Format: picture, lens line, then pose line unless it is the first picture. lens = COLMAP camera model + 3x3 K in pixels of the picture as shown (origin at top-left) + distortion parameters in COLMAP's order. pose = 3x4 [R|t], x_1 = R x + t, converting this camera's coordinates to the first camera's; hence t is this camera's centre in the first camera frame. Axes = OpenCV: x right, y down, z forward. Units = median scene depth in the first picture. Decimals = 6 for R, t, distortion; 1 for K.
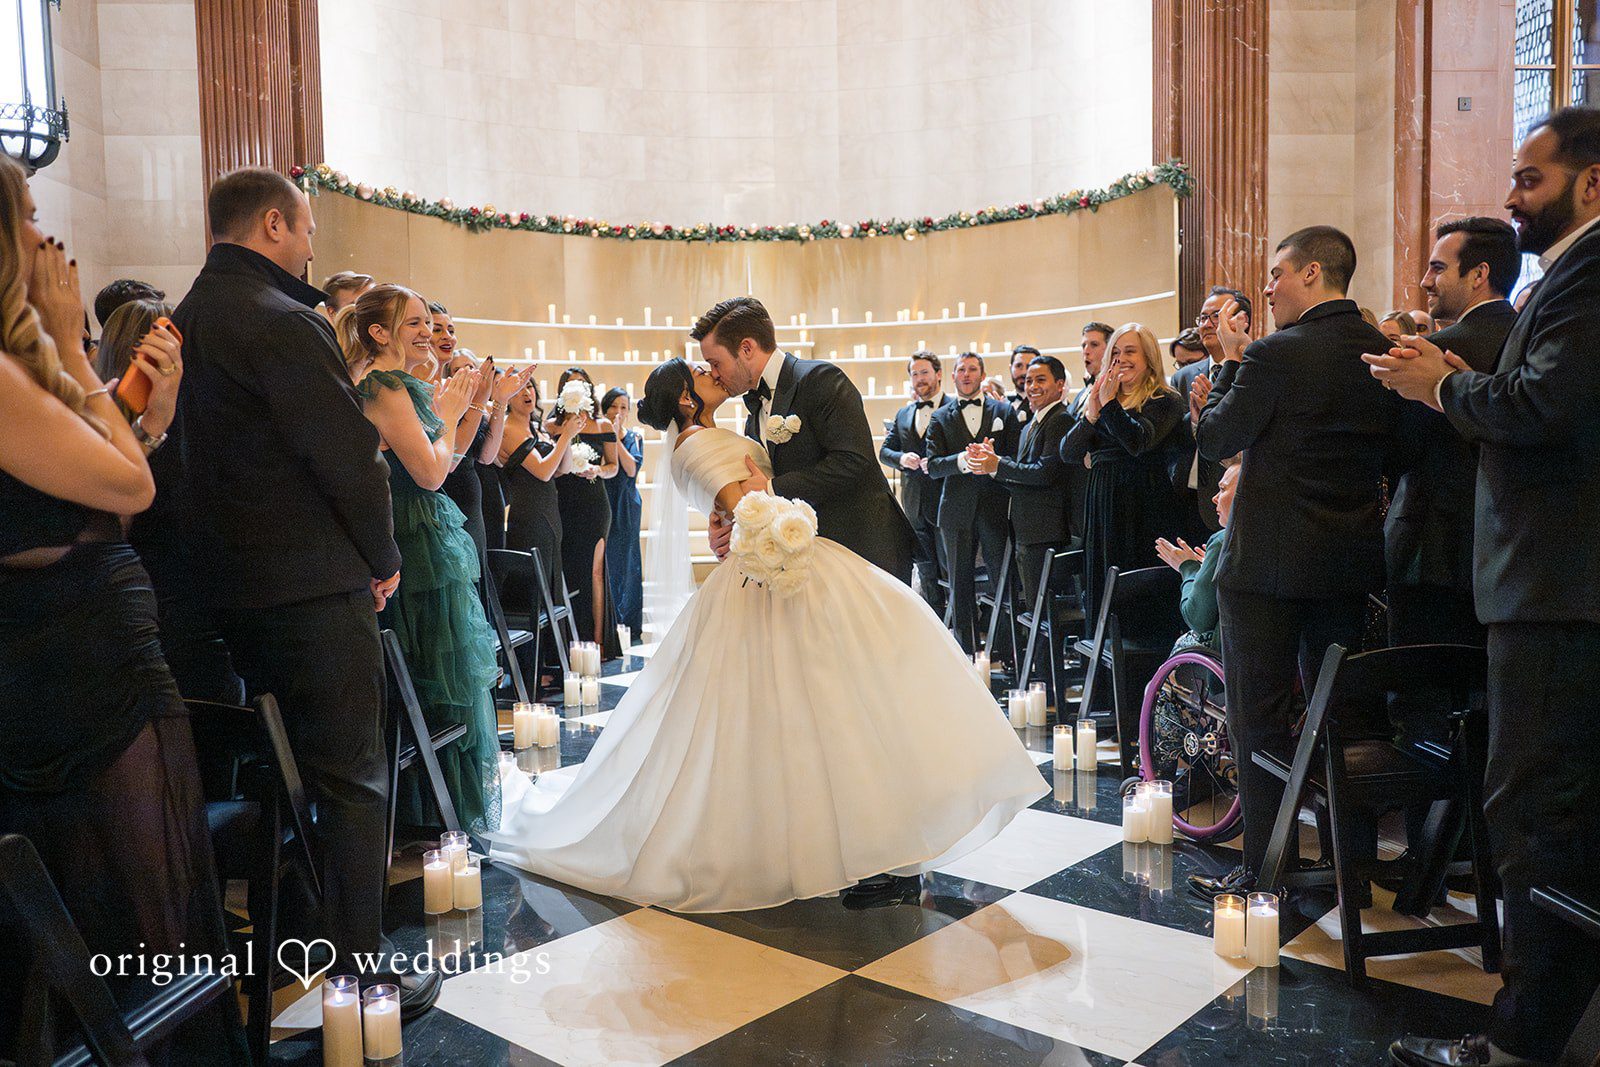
lens RADIAL K [[1313.8, 0, 823.2], [0, 1313.8, 529.7], [0, 0, 1]] dist [0.003678, 0.000898]
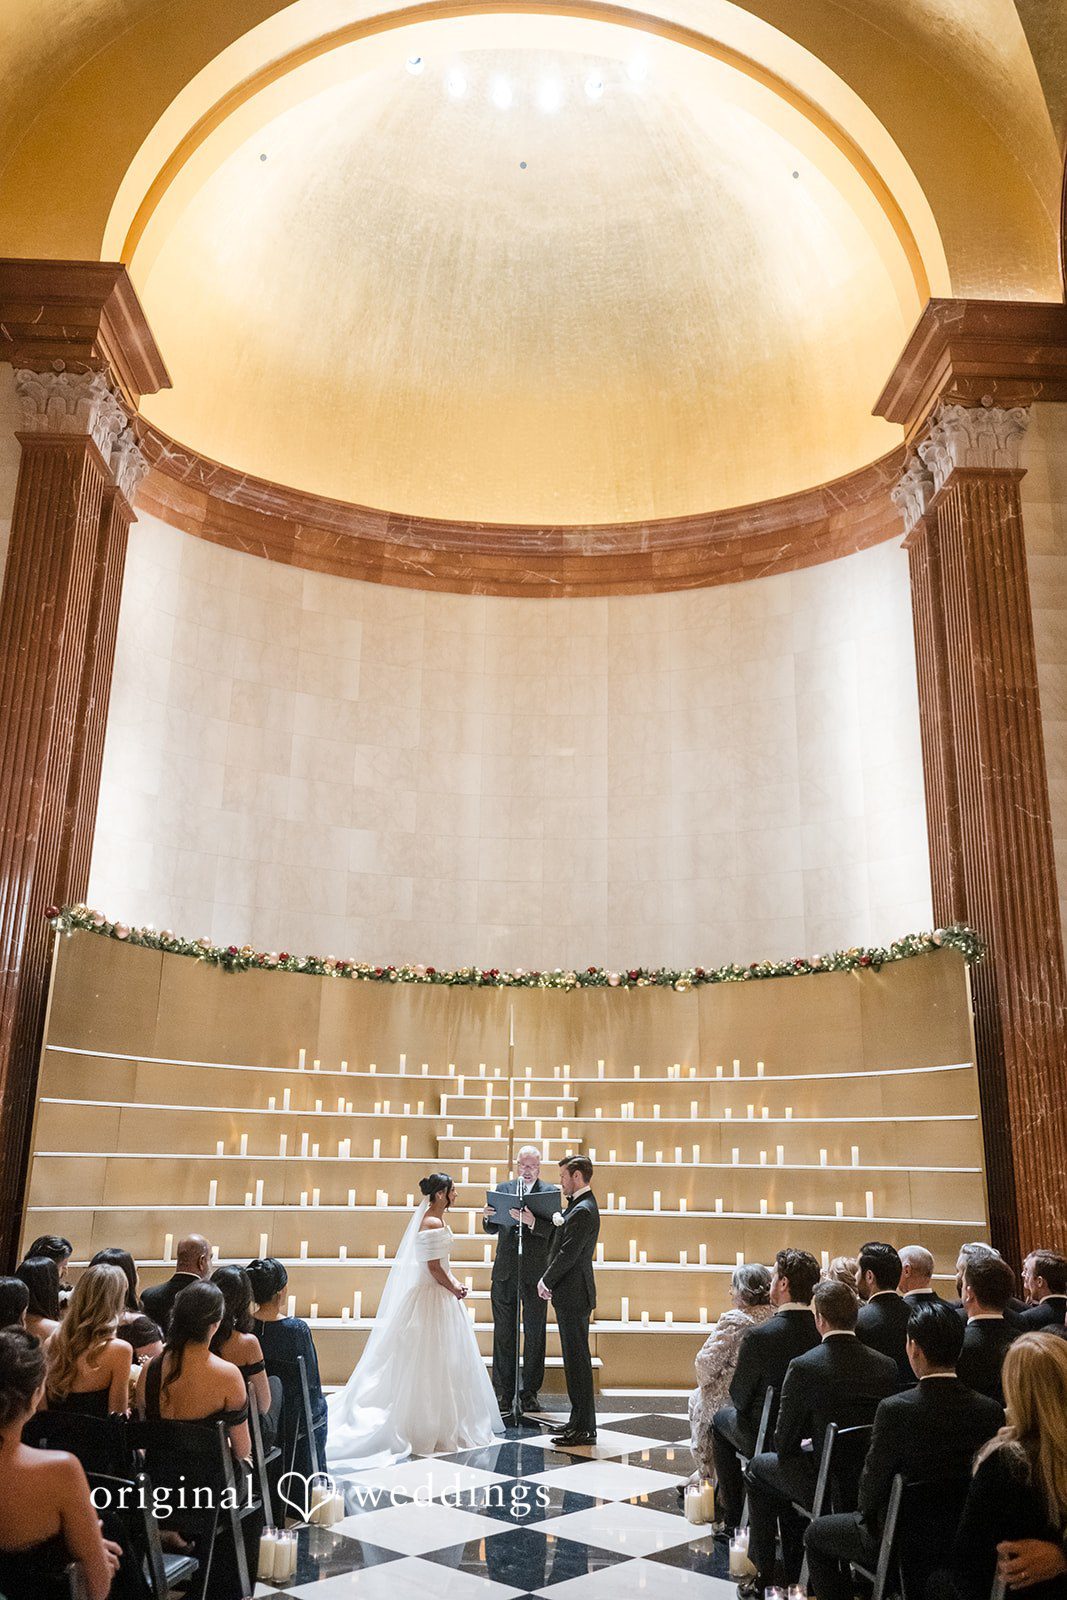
lens RADIAL K [[1293.7, 0, 541.0], [0, 1293.7, 797.6], [0, 0, 1]] dist [0.008948, 0.000720]
pose [[0.998997, 0.024286, -0.037606, -0.003859], [-0.035526, 0.941233, -0.335883, -0.033716], [0.027238, 0.336883, 0.941153, 0.062750]]
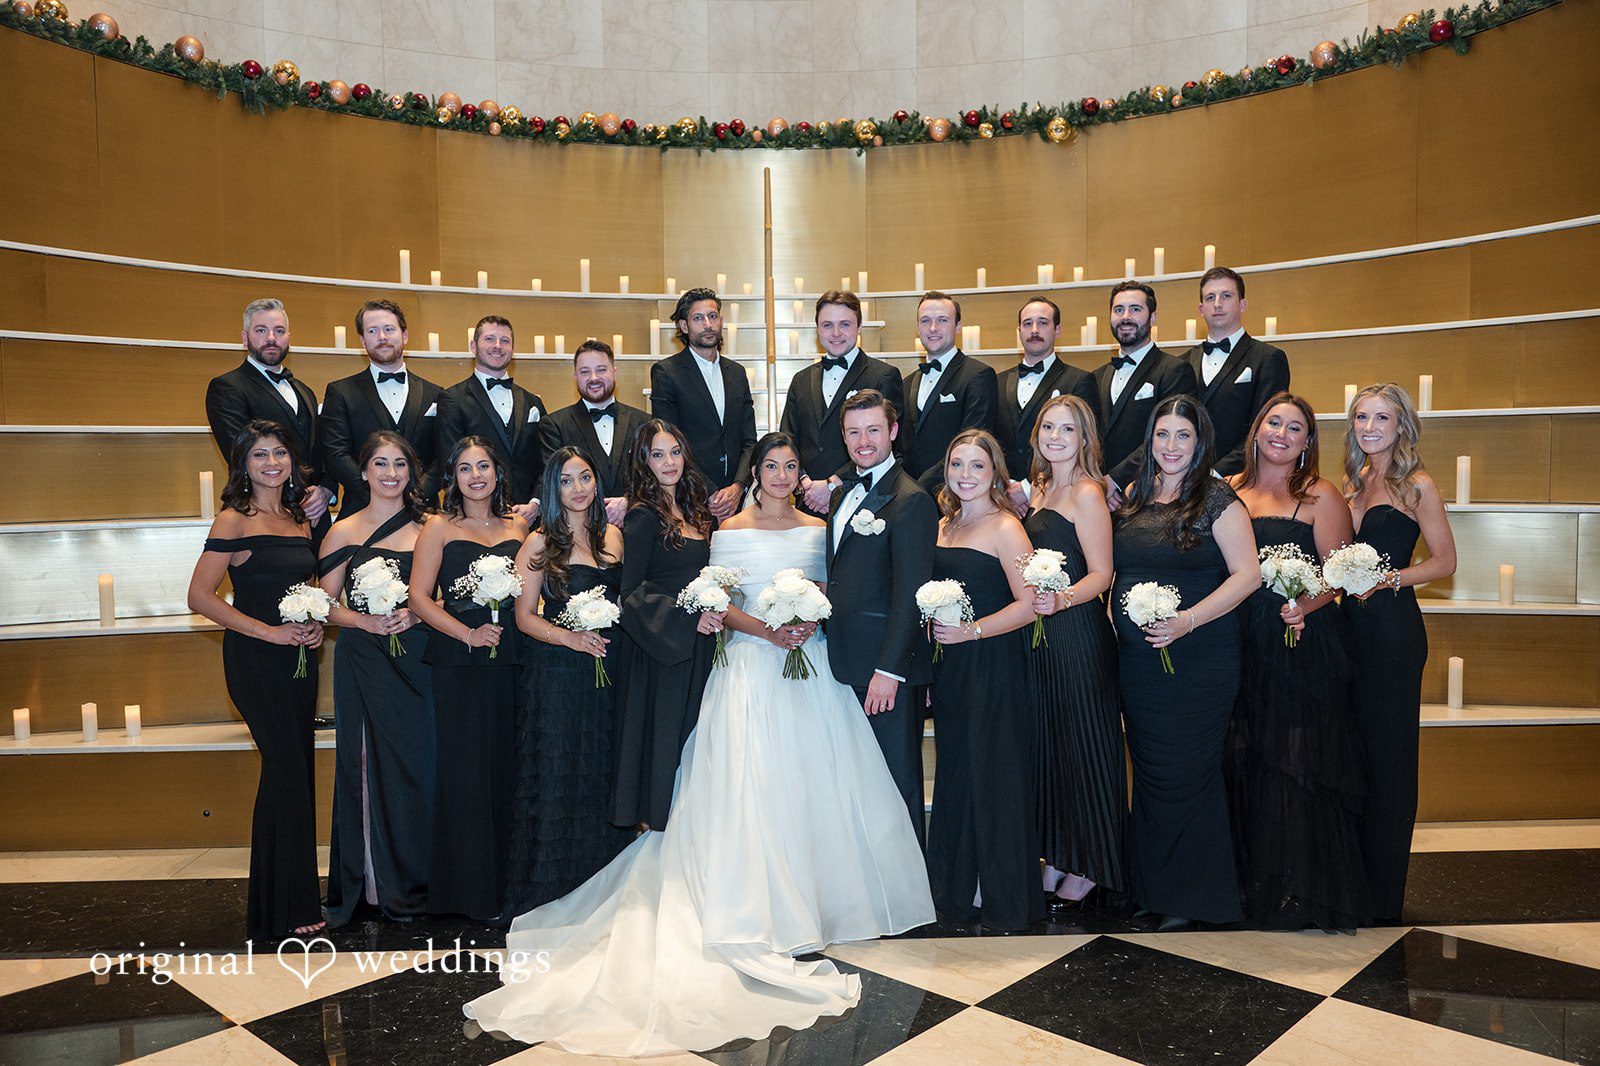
lens RADIAL K [[1281.6, 0, 800.0], [0, 1281.6, 533.0], [0, 0, 1]] dist [0.007105, 0.005965]
pose [[0.999288, 0.007558, -0.036965, -0.022024], [-0.007813, 0.999947, -0.006768, -0.050667], [0.036912, 0.007052, 0.999294, 0.469587]]
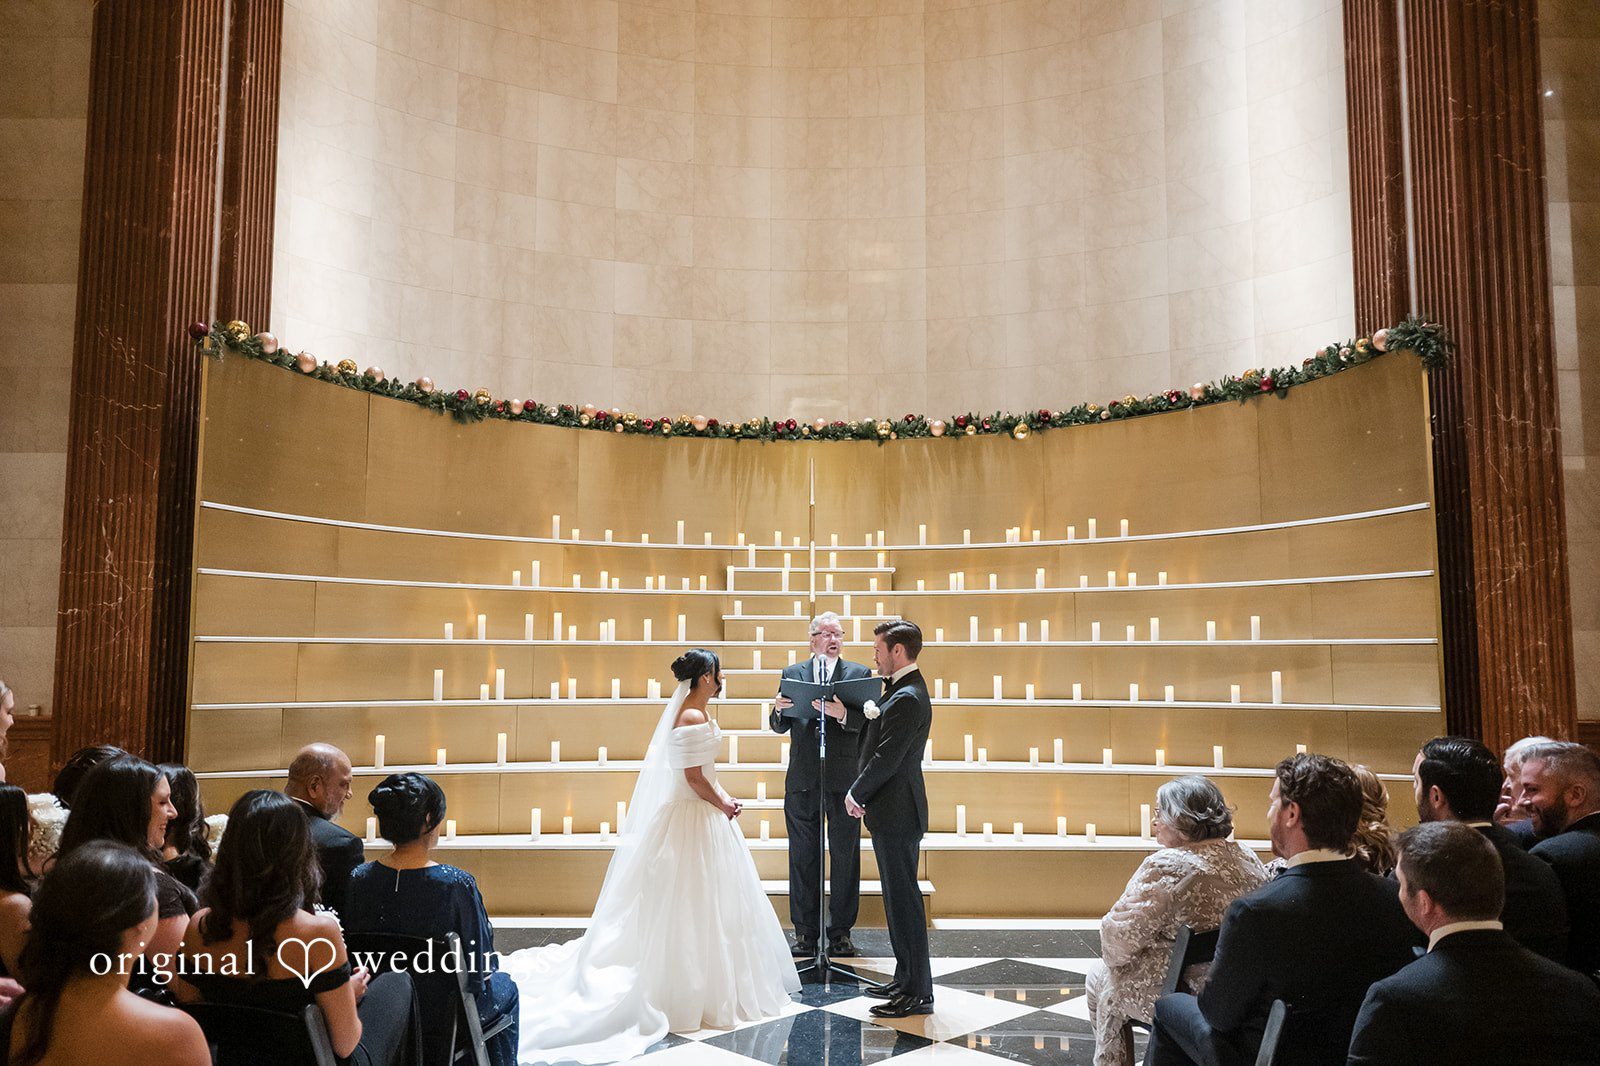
lens RADIAL K [[1281.6, 0, 800.0], [0, 1281.6, 533.0], [0, 0, 1]] dist [0.007105, 0.005965]
pose [[0.997256, 0.012296, -0.073000, -0.008166], [-0.024287, 0.985872, -0.165731, -0.038544], [0.069931, 0.167049, 0.983465, 0.266005]]
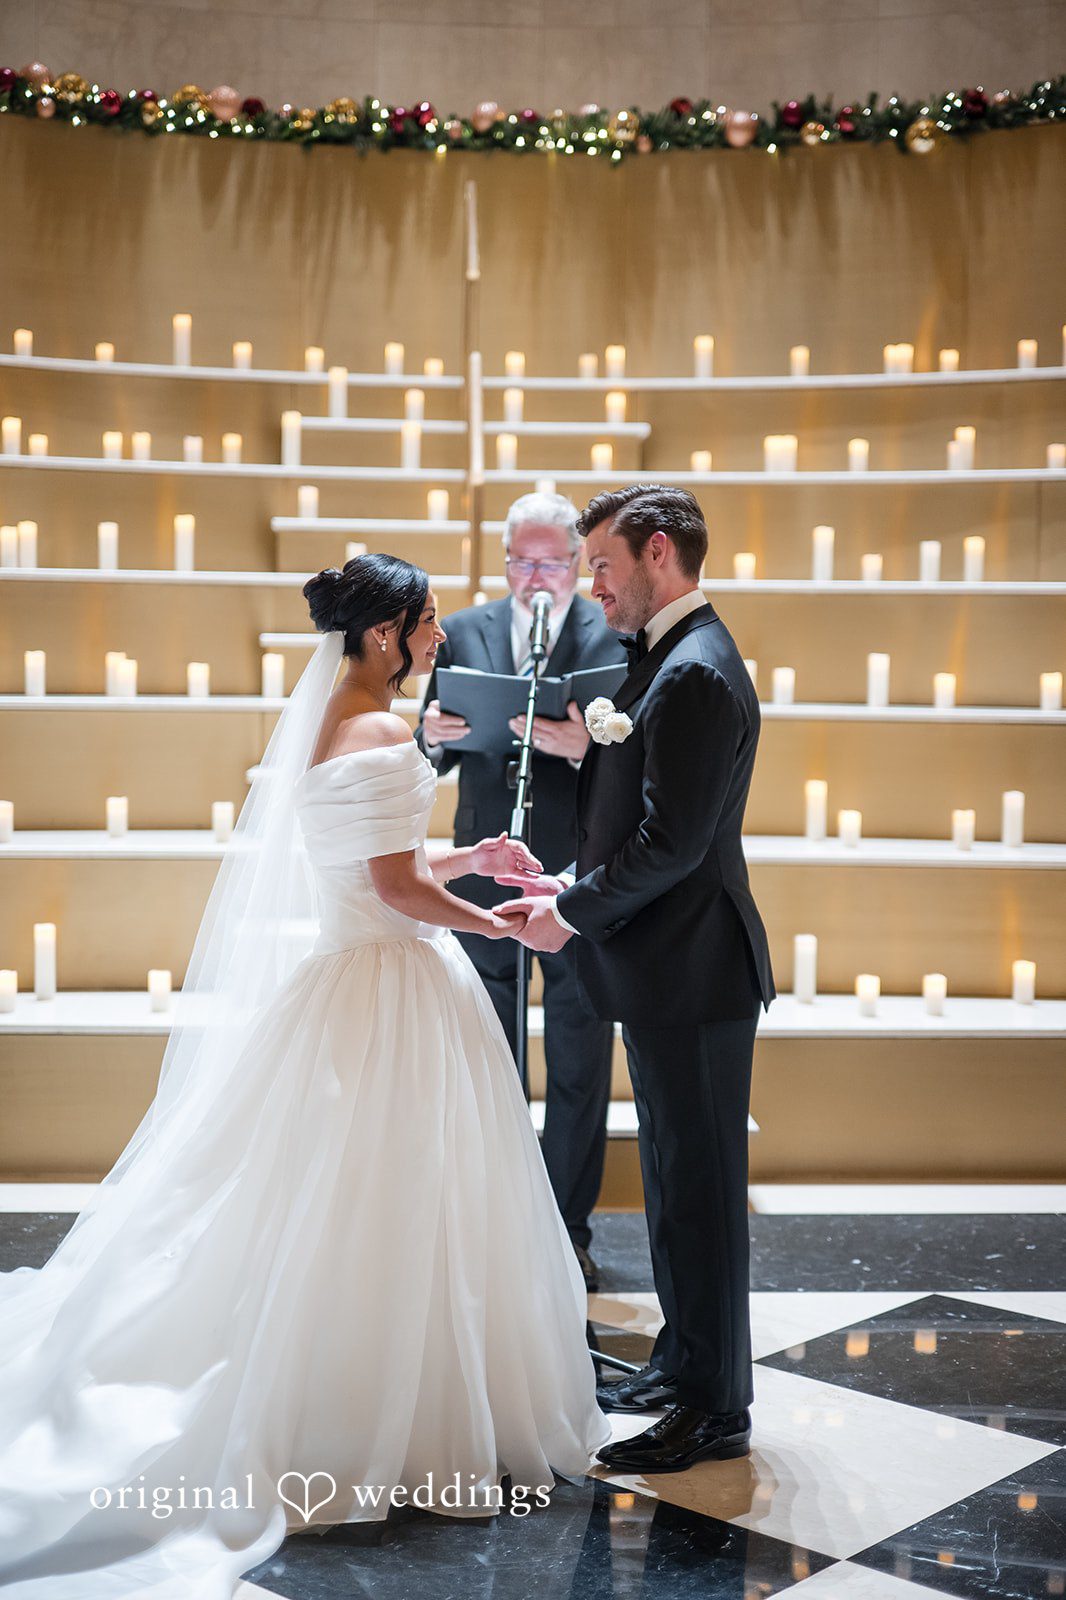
lens RADIAL K [[2249.4, 0, 533.0], [0, 2249.4, 800.0], [0, 0, 1]] dist [-0.016160, -0.042772]
pose [[0.999334, 0.032993, -0.015610, -0.025335], [-0.033070, 0.999442, -0.004717, -0.038378], [0.015446, 0.005230, 0.999867, 0.400177]]
